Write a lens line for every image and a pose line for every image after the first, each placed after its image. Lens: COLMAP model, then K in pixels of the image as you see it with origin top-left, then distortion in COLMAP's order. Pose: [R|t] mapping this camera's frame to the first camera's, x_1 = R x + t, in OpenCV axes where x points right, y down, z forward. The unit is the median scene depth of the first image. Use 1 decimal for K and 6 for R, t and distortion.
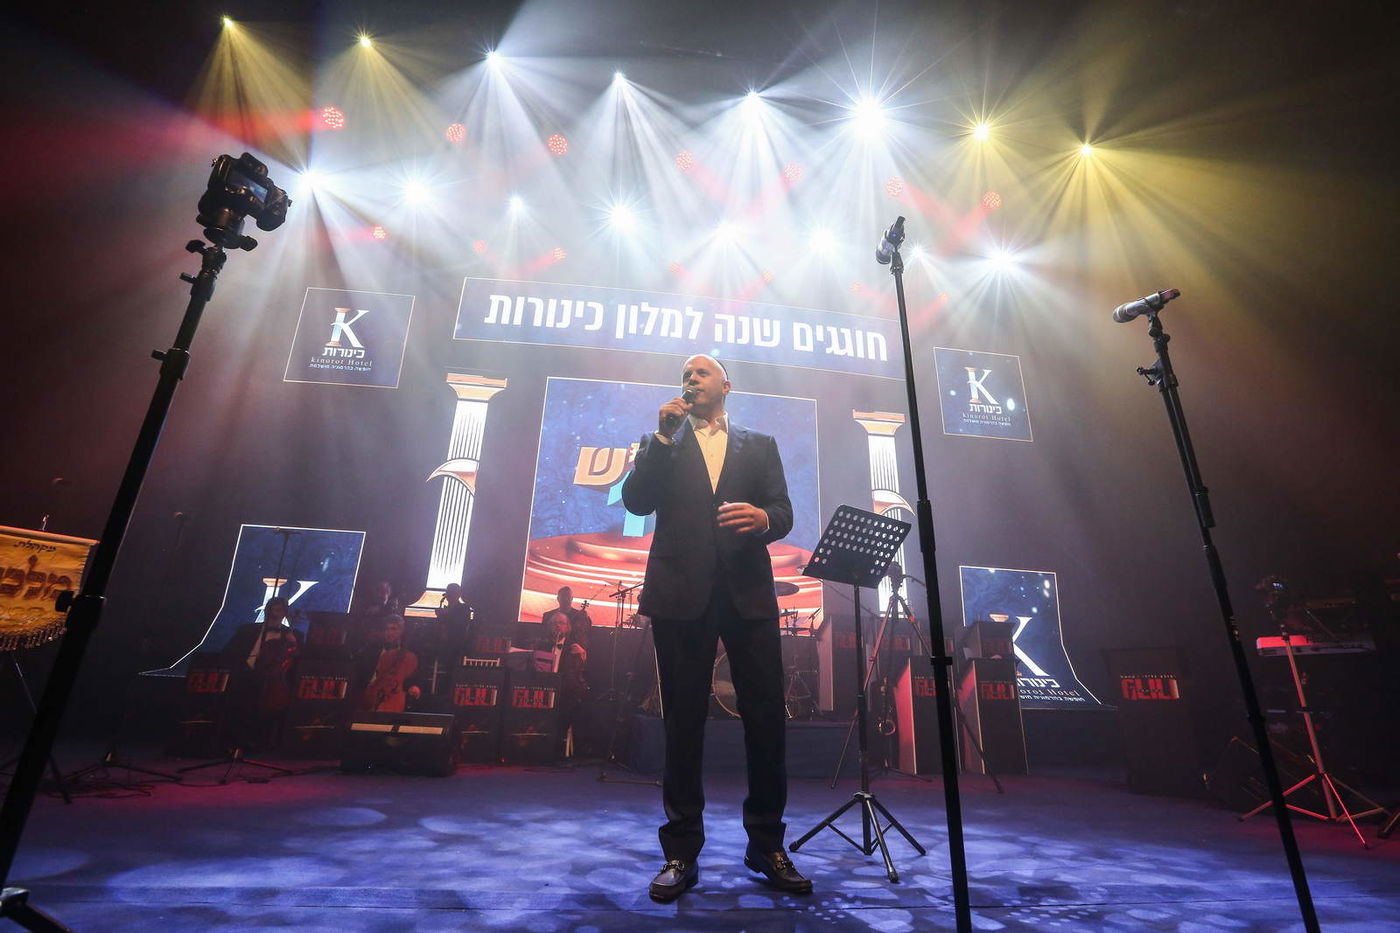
lens RADIAL K [[659.1, 0, 700.0], [0, 659.1, 466.5], [0, 0, 1]] dist [-0.029017, 0.011770]
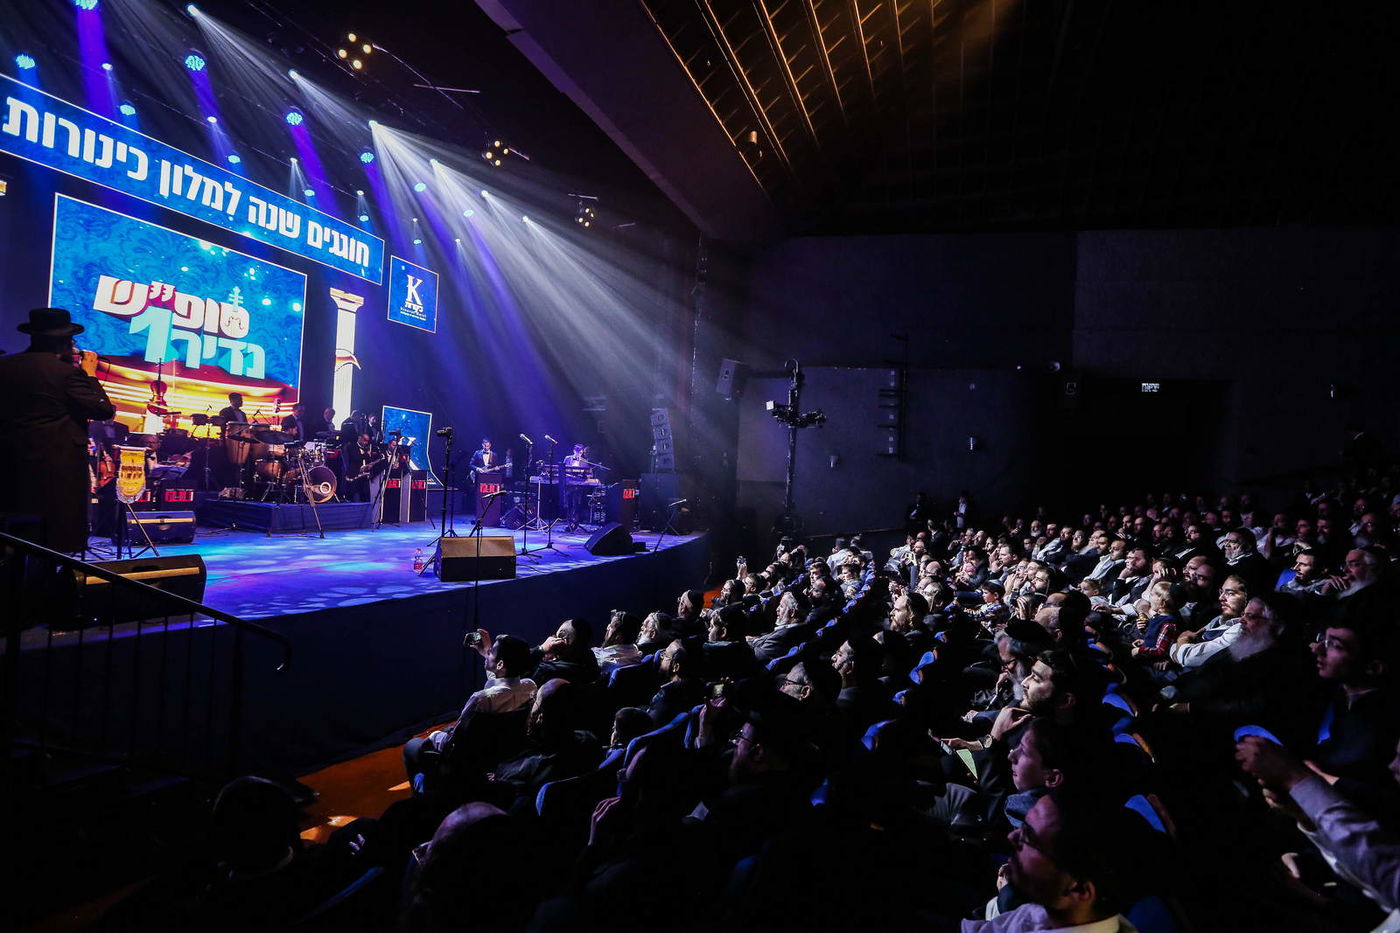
lens RADIAL K [[645.4, 0, 700.0], [0, 645.4, 466.5], [0, 0, 1]] dist [-0.027353, 0.011592]
pose [[0.498022, 0.011701, 0.867086, -0.616232], [-0.329061, 0.927671, 0.176481, -0.258793], [-0.802305, -0.373215, 0.465851, -0.458484]]
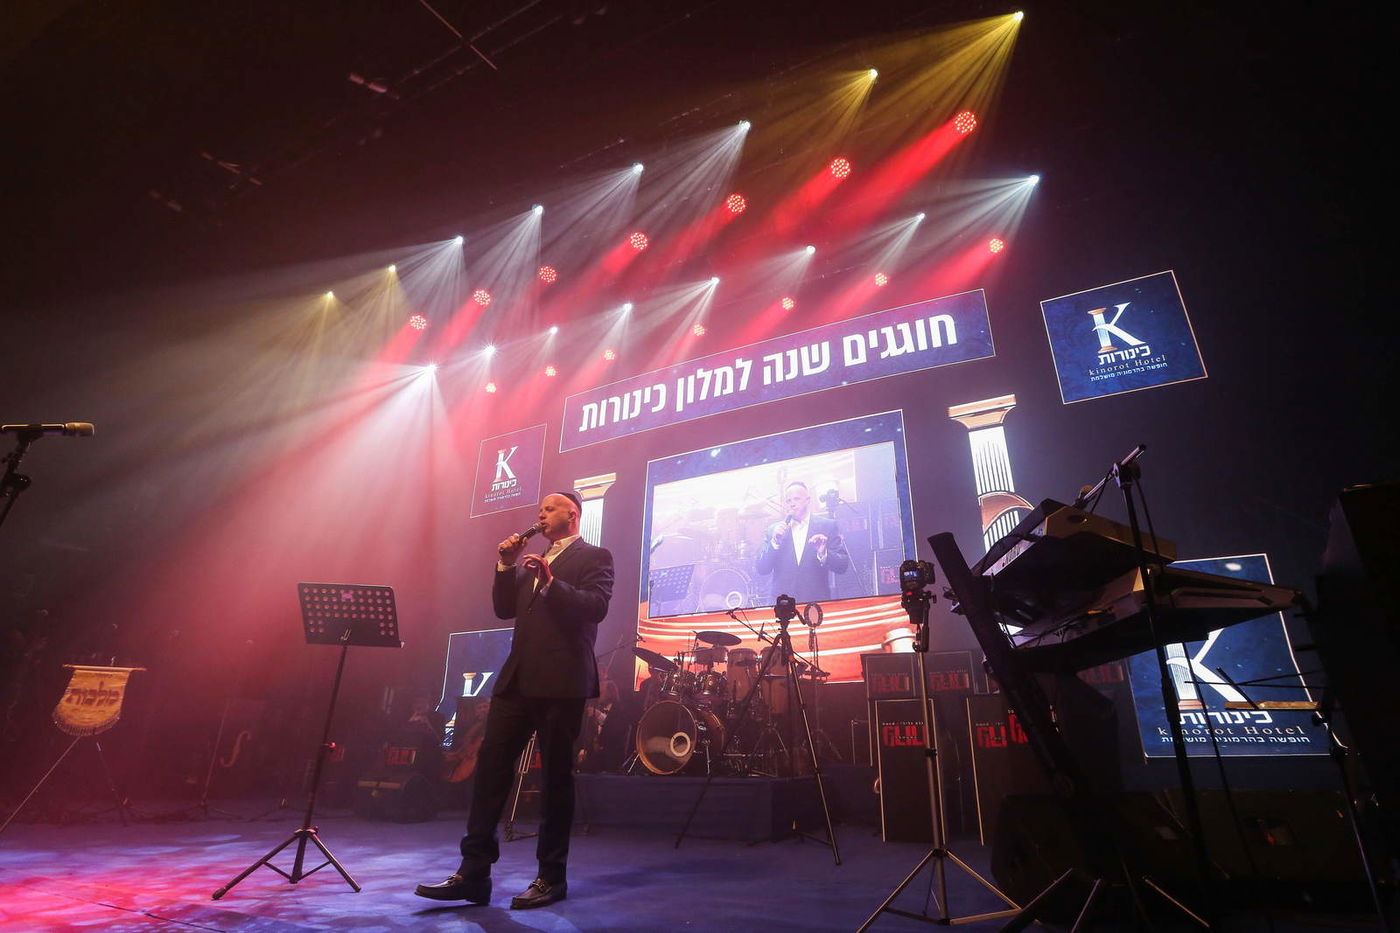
lens RADIAL K [[699.0, 0, 733.6], [0, 699.0, 481.8], [0, 0, 1]] dist [-0.003331, -0.000063]
pose [[0.833066, -0.233876, -0.501302, 0.480060], [0.205315, 0.972222, -0.112385, 0.057784], [0.513661, -0.009301, 0.857943, 0.086304]]
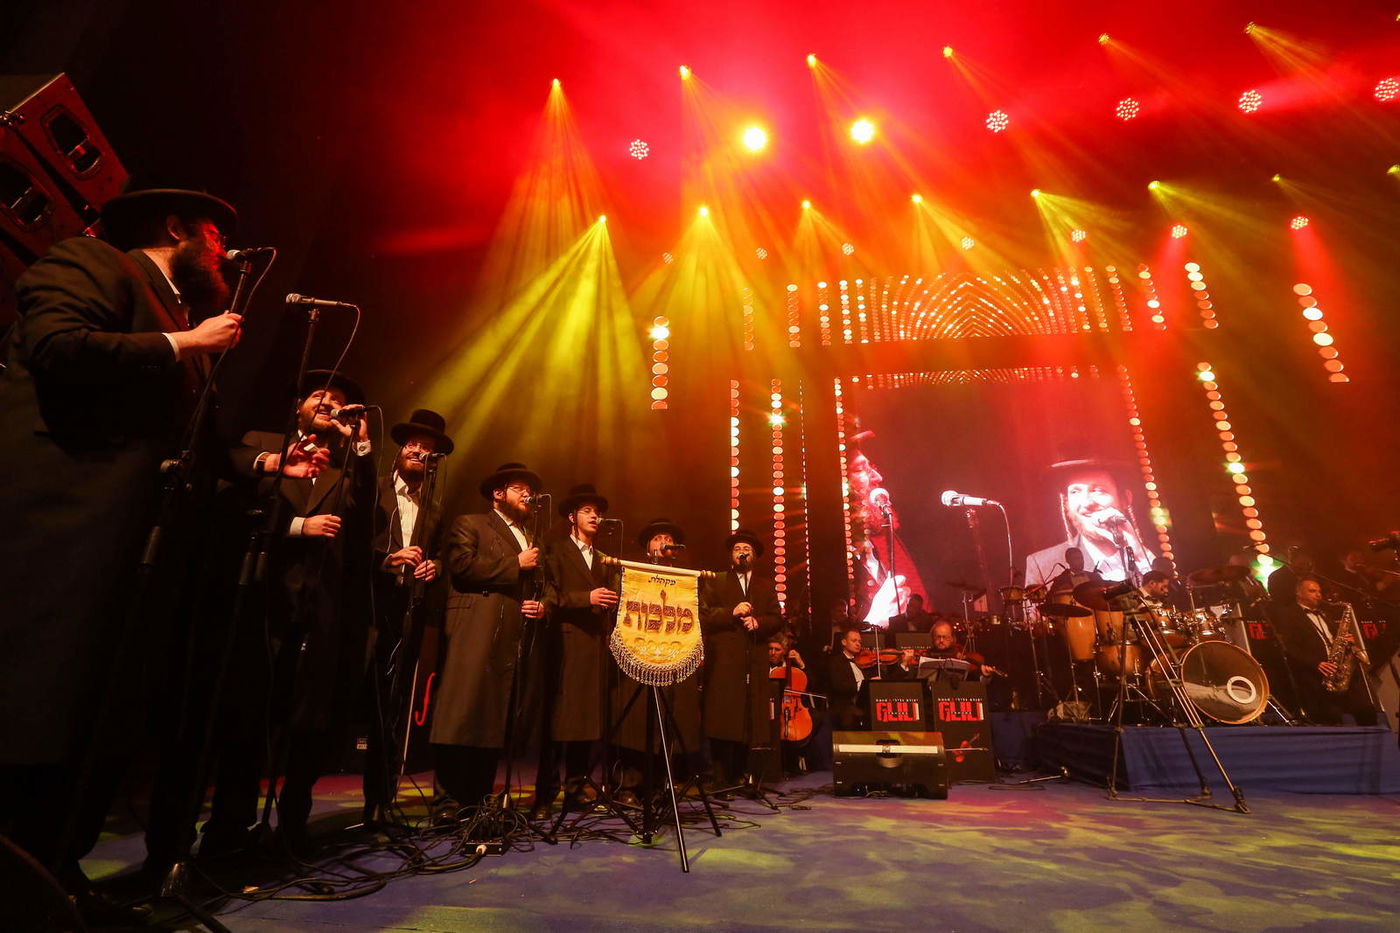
lens RADIAL K [[659.1, 0, 700.0], [0, 659.1, 466.5], [0, 0, 1]] dist [-0.029017, 0.011770]
pose [[0.971517, -0.104160, -0.212851, -0.240781], [0.102626, 0.994552, -0.018273, -0.009085], [0.213595, -0.004092, 0.976914, 0.006386]]
